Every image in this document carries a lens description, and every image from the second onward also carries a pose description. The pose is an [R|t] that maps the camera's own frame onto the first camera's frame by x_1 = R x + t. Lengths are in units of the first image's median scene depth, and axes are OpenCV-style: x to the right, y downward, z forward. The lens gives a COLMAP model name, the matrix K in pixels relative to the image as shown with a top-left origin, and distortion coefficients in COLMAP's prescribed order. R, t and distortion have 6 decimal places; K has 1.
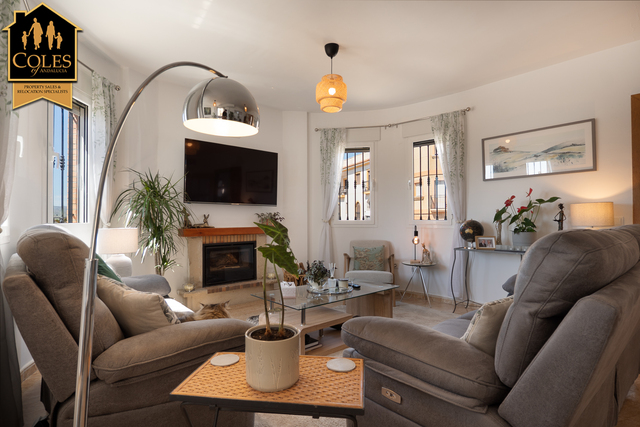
lens RADIAL K [[349.4, 0, 320.6], [0, 349.4, 212.9], [0, 0, 1]] dist [0.000897, 0.000085]
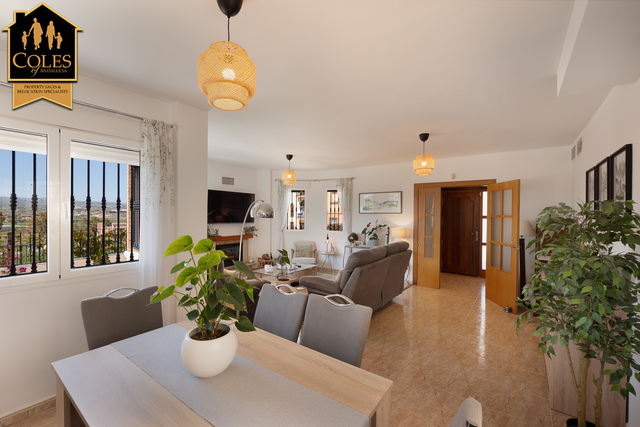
lens RADIAL K [[270.4, 0, 319.1], [0, 270.4, 213.2], [0, 0, 1]] dist [-0.002941, -0.000622]
pose [[0.977756, 0.011456, 0.209432, -0.099439], [-0.015391, 0.999734, 0.017168, -0.111030], [-0.209180, -0.020010, 0.977672, -0.495935]]
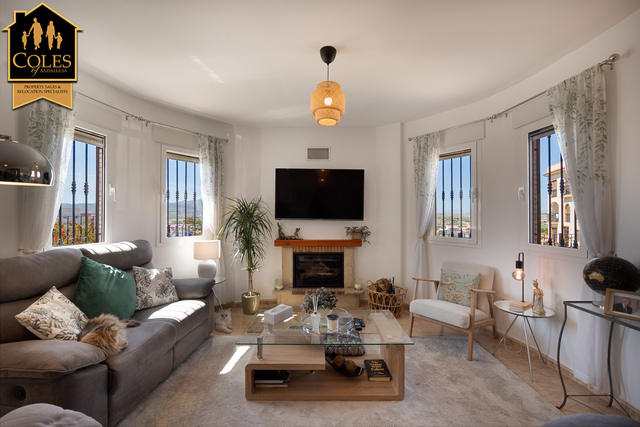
lens RADIAL K [[270.4, 0, 318.7], [0, 270.4, 214.4], [0, 0, 1]] dist [-0.002941, -0.000622]
pose [[0.740465, 0.000163, -0.672095, 0.351736], [0.003356, 0.999987, 0.003940, -0.046234], [0.672087, -0.005173, 0.740454, 0.348652]]
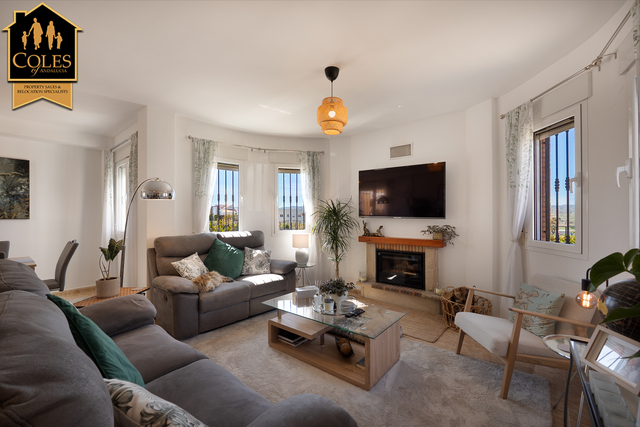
lens RADIAL K [[270.4, 0, 315.7], [0, 270.4, 214.3], [0, 0, 1]] dist [-0.002941, -0.000622]
pose [[0.147078, 0.001072, -0.989124, 0.595439], [0.012595, 0.999916, 0.002957, -0.042640], [0.989045, -0.012893, 0.147053, 0.613229]]
